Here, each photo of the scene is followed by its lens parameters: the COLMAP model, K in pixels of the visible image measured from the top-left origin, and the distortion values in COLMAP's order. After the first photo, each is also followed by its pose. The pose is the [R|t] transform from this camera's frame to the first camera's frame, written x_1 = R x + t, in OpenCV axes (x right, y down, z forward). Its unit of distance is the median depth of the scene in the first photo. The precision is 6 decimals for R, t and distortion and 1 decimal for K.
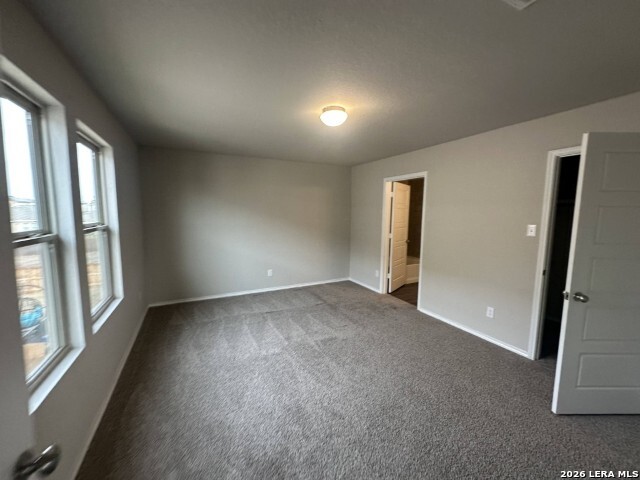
lens RADIAL K [[254.4, 0, 320.2], [0, 254.4, 236.9], [0, 0, 1]] dist [-0.004816, 0.000977]
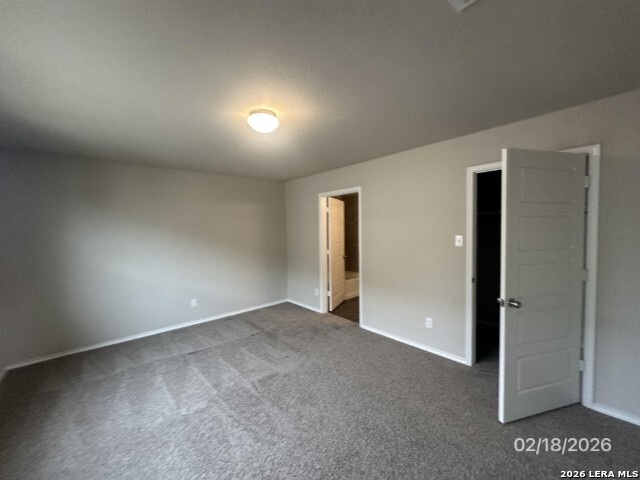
lens RADIAL K [[254.4, 0, 324.0], [0, 254.4, 238.1], [0, 0, 1]] dist [-0.004816, 0.000977]
pose [[0.963432, -0.037488, 0.265319, 0.006999], [0.053963, 0.997023, -0.055077, -0.008776], [-0.262464, 0.067380, 0.962586, 0.119309]]
